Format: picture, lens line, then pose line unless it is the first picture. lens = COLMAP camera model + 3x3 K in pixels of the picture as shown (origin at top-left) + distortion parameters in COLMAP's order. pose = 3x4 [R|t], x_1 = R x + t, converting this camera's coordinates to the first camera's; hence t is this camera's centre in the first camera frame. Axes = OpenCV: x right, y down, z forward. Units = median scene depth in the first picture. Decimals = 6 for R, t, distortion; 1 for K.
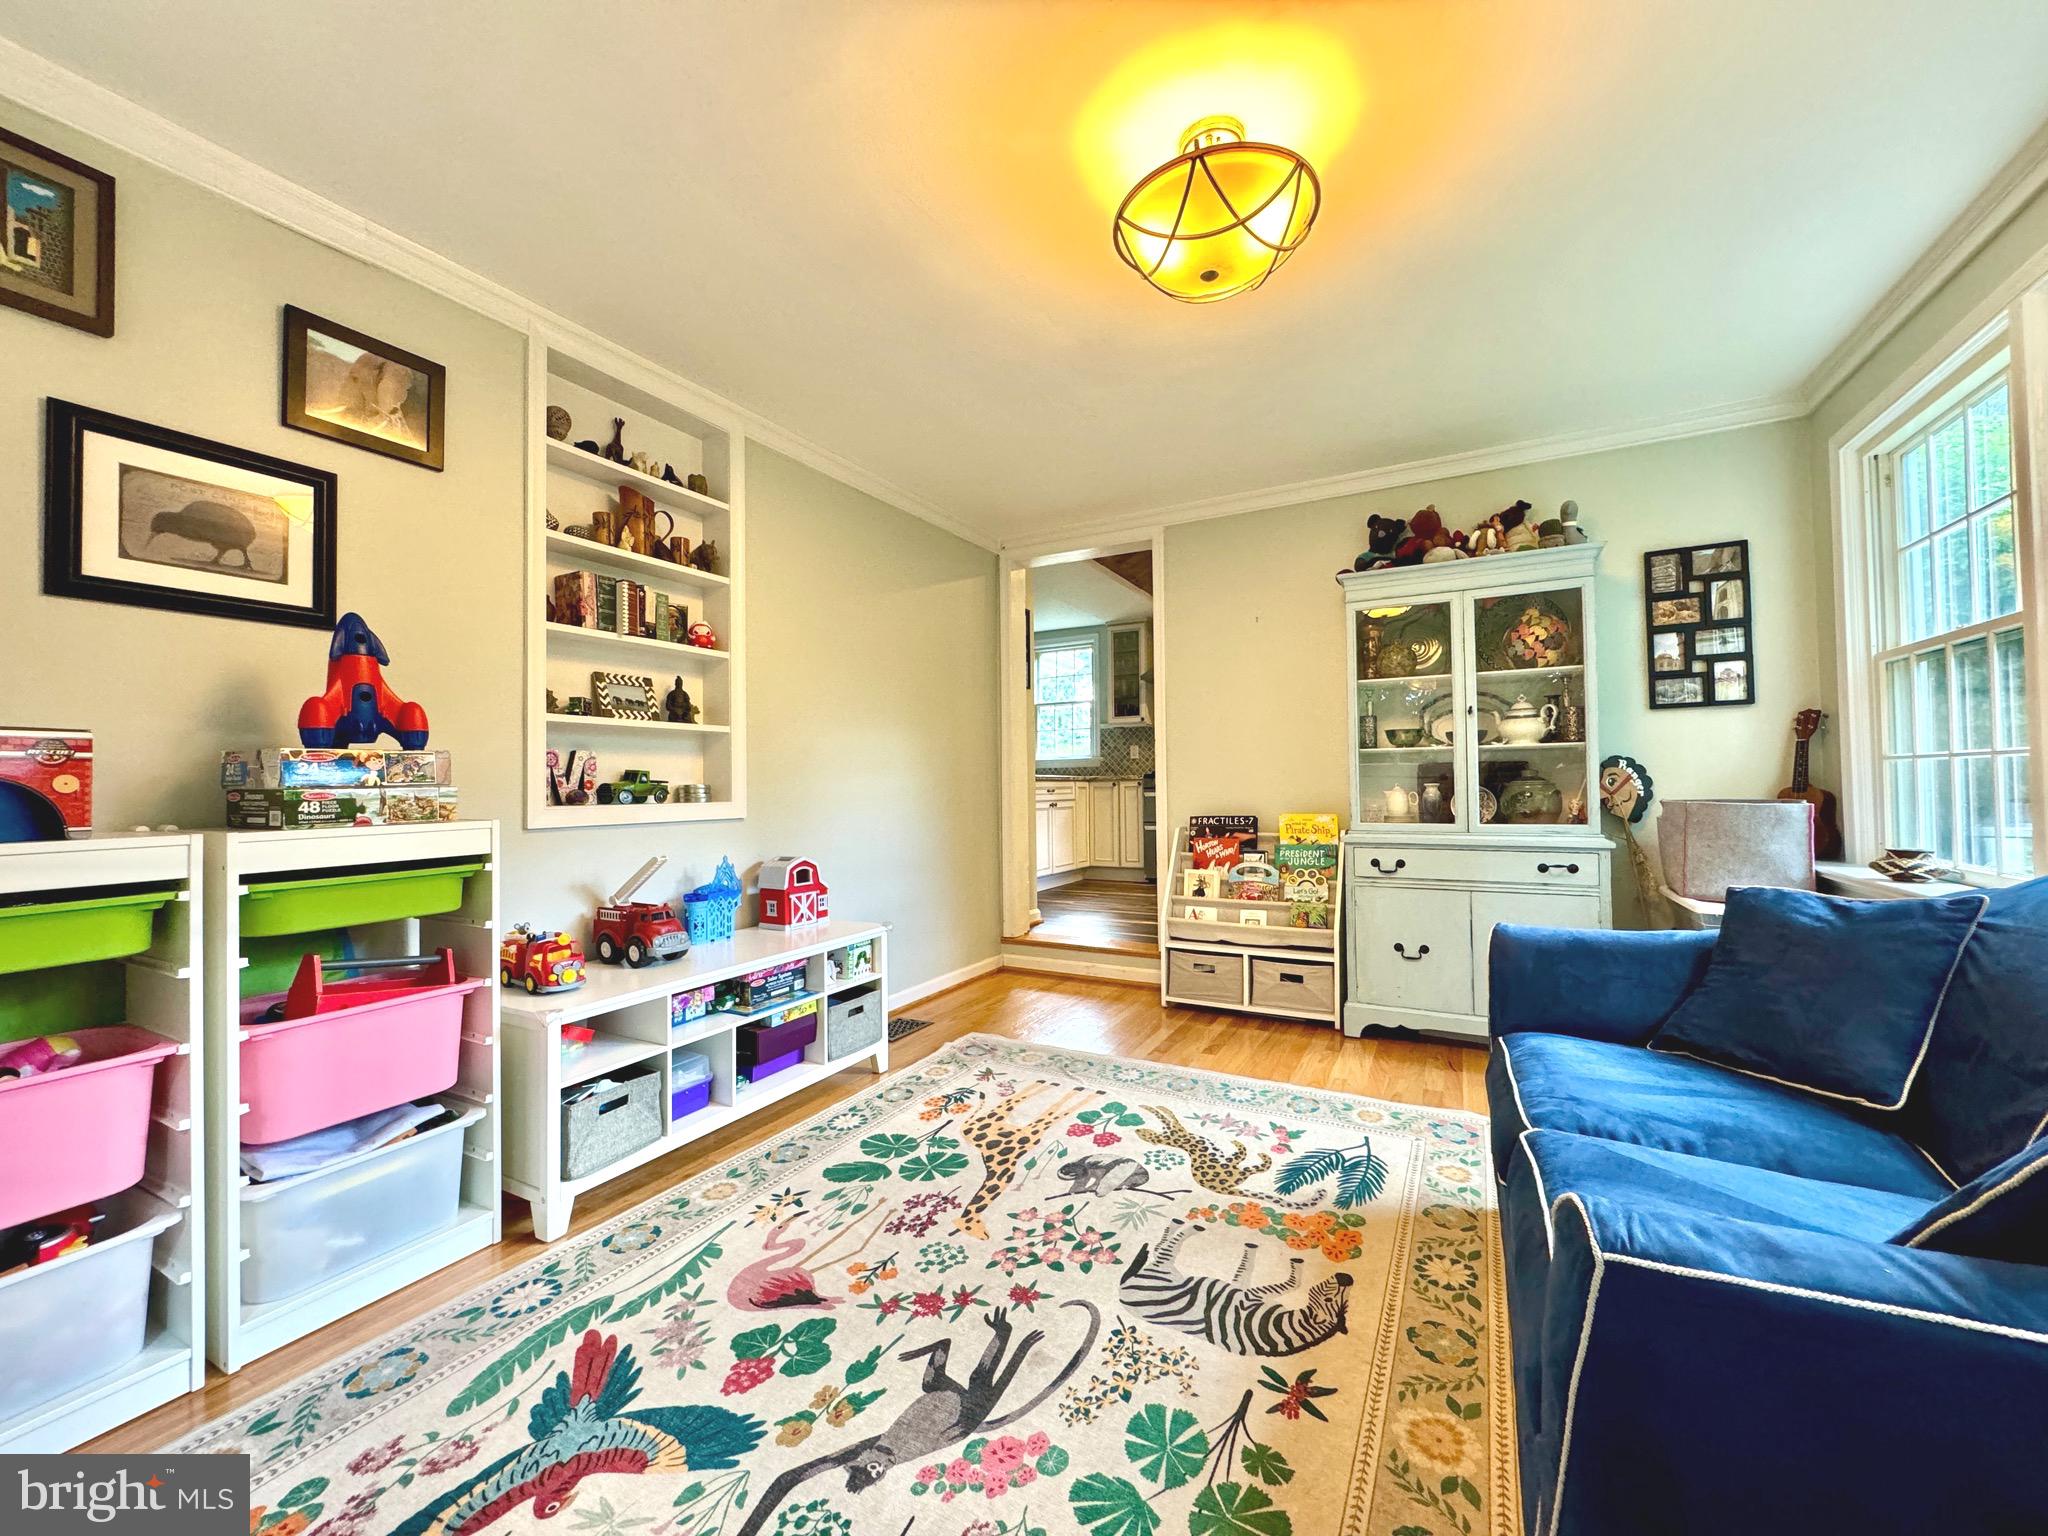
lens RADIAL K [[820.3, 0, 1025.3], [0, 820.3, 766.5], [0, 0, 1]] dist [-0.002237, 0.000469]
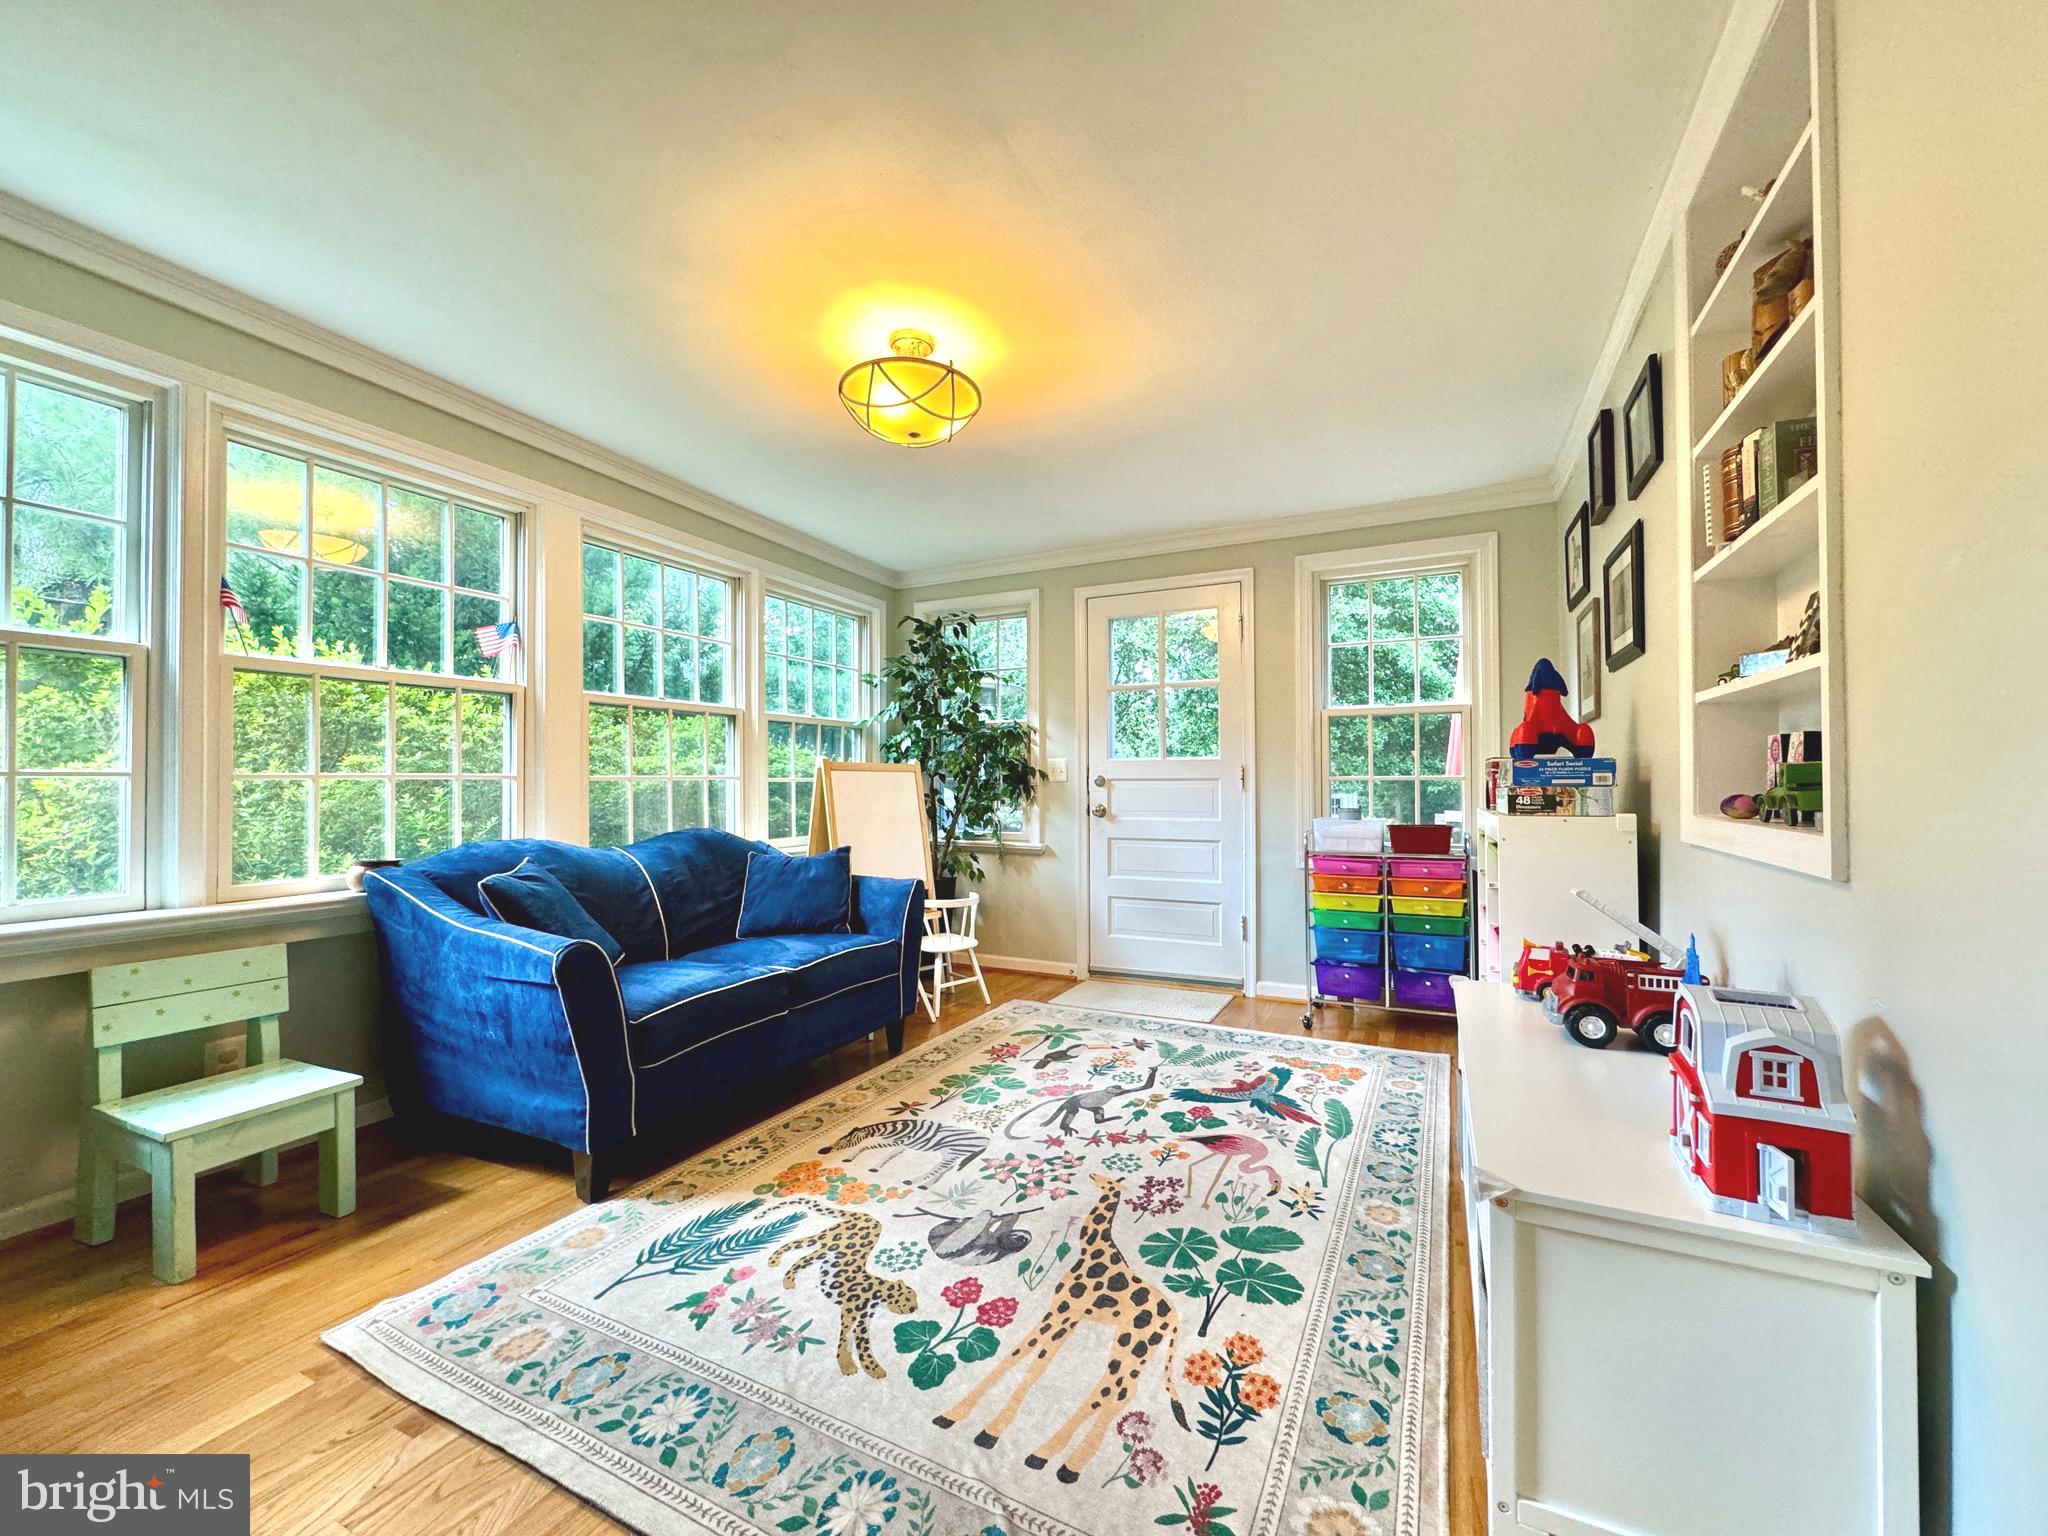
lens RADIAL K [[820.3, 0, 1024.0], [0, 820.3, 772.2], [0, 0, 1]] dist [-0.002237, 0.000469]
pose [[-0.999488, 0.012706, -0.029364, 0.072694], [0.013659, 0.999379, -0.032480, 0.028982], [0.028933, -0.032865, -0.999041, 2.069998]]
